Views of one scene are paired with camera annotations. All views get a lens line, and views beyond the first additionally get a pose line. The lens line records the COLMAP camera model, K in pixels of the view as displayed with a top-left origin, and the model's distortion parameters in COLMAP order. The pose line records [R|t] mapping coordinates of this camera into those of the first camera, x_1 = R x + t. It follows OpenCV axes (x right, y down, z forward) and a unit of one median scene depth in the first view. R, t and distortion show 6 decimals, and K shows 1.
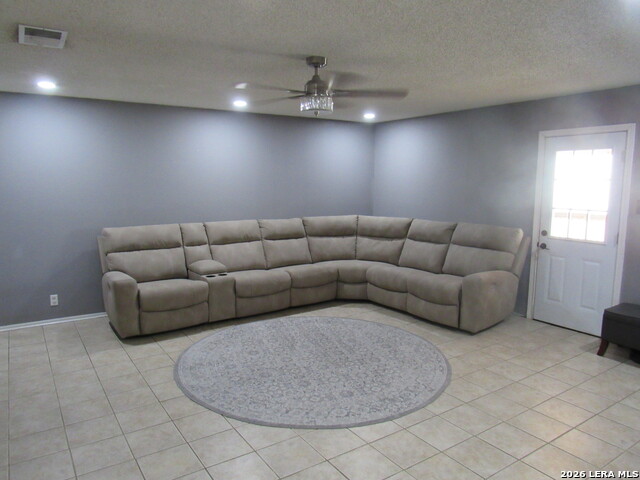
lens RADIAL K [[455.8, 0, 317.7], [0, 455.8, 239.4], [0, 0, 1]] dist [-0.029092, 0.004149]
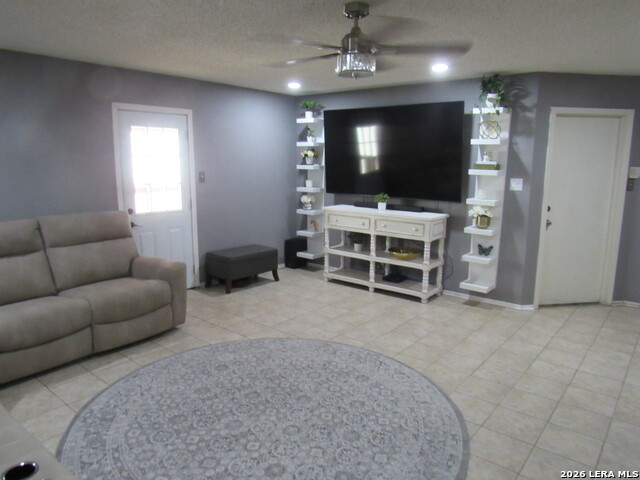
lens RADIAL K [[455.8, 0, 317.7], [0, 455.8, 239.4], [0, 0, 1]] dist [-0.029092, 0.004149]
pose [[-0.286472, -0.173034, 0.942334, -0.590462], [0.115802, 0.970092, 0.213335, -0.128764], [-0.951065, 0.170239, -0.257866, 0.980523]]
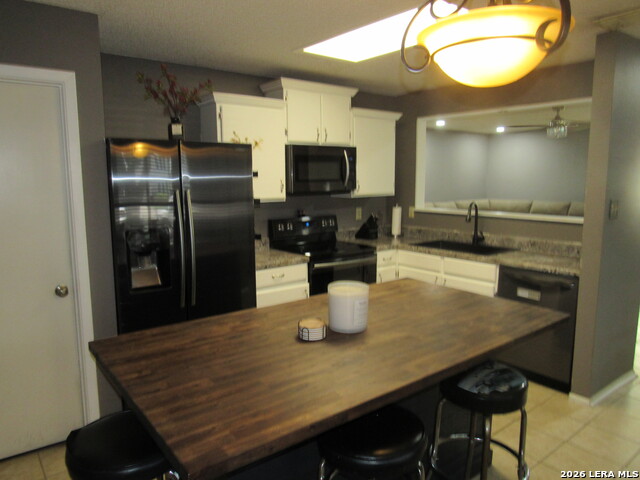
lens RADIAL K [[455.8, 0, 317.7], [0, 455.8, 239.4], [0, 0, 1]] dist [-0.029092, 0.004149]
pose [[0.996994, -0.021017, 0.074579, -0.811901], [0.020604, 0.999768, 0.006308, 0.075284], [-0.074694, -0.004753, 0.997195, -0.535292]]
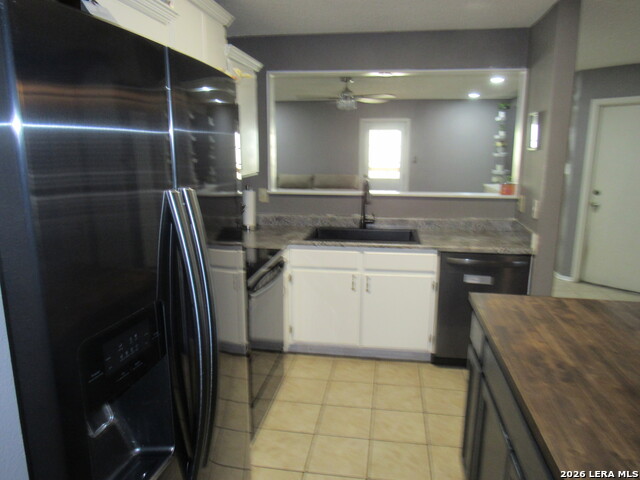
lens RADIAL K [[455.8, 0, 317.7], [0, 455.8, 239.4], [0, 0, 1]] dist [-0.029092, 0.004149]
pose [[0.678834, -0.145755, 0.719680, -1.066060], [0.094998, 0.989297, 0.110754, 0.016441], [-0.728121, -0.006816, 0.685415, -0.107642]]
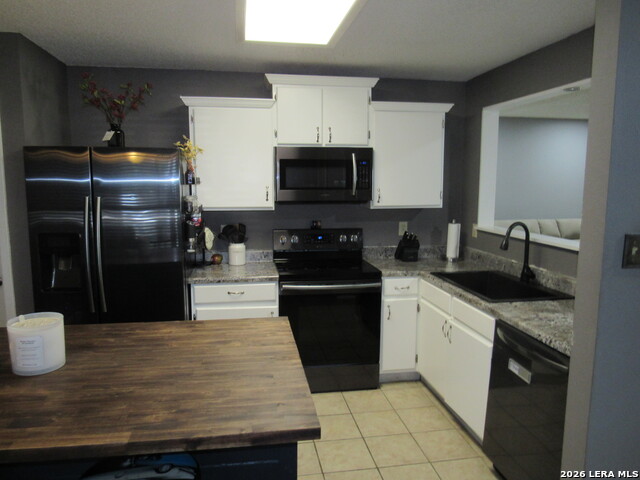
lens RADIAL K [[455.8, 0, 317.7], [0, 455.8, 239.4], [0, 0, 1]] dist [-0.029092, 0.004149]
pose [[0.909545, 0.051653, -0.412384, -0.410160], [-0.053449, 0.998545, 0.007187, 0.046188], [0.412155, 0.015505, 0.910982, -0.342398]]
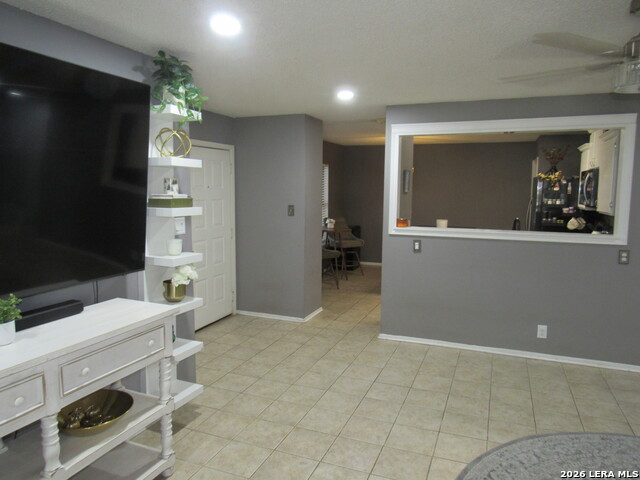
lens RADIAL K [[455.8, 0, 317.7], [0, 455.8, 239.4], [0, 0, 1]] dist [-0.029092, 0.004149]
pose [[-0.823444, 0.053919, -0.564829, 0.532855], [-0.087423, 0.971531, 0.220194, -0.132376], [0.560622, 0.230697, -0.795288, 0.952315]]
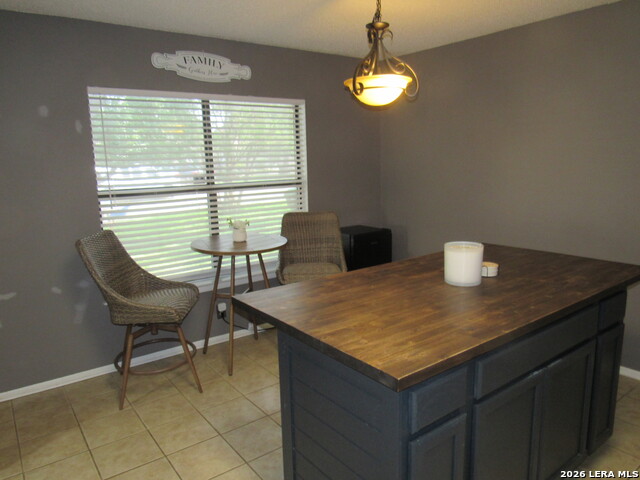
lens RADIAL K [[455.8, 0, 317.7], [0, 455.8, 239.4], [0, 0, 1]] dist [-0.029092, 0.004149]
pose [[-0.998528, 0.028518, -0.046147, -0.581463], [0.012925, 0.951244, 0.308170, -0.028134], [0.052685, 0.307120, -0.950211, 0.322635]]
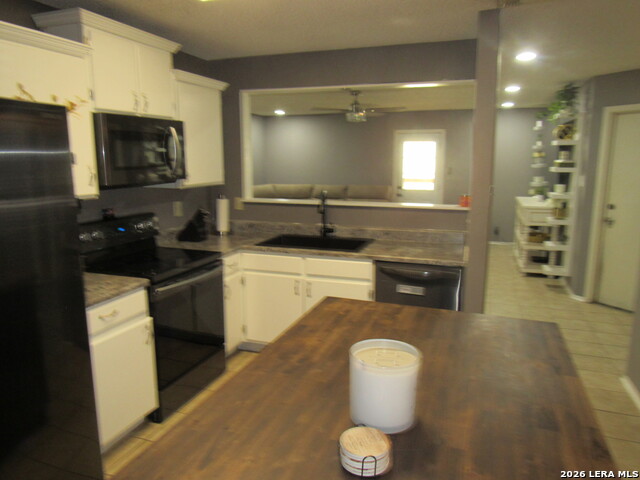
lens RADIAL K [[455.8, 0, 317.7], [0, 455.8, 239.4], [0, 0, 1]] dist [-0.029092, 0.004149]
pose [[0.804181, -0.106345, 0.584794, -0.924412], [0.079794, 0.994274, 0.071080, 0.039481], [-0.589004, -0.010498, 0.808062, -0.292360]]
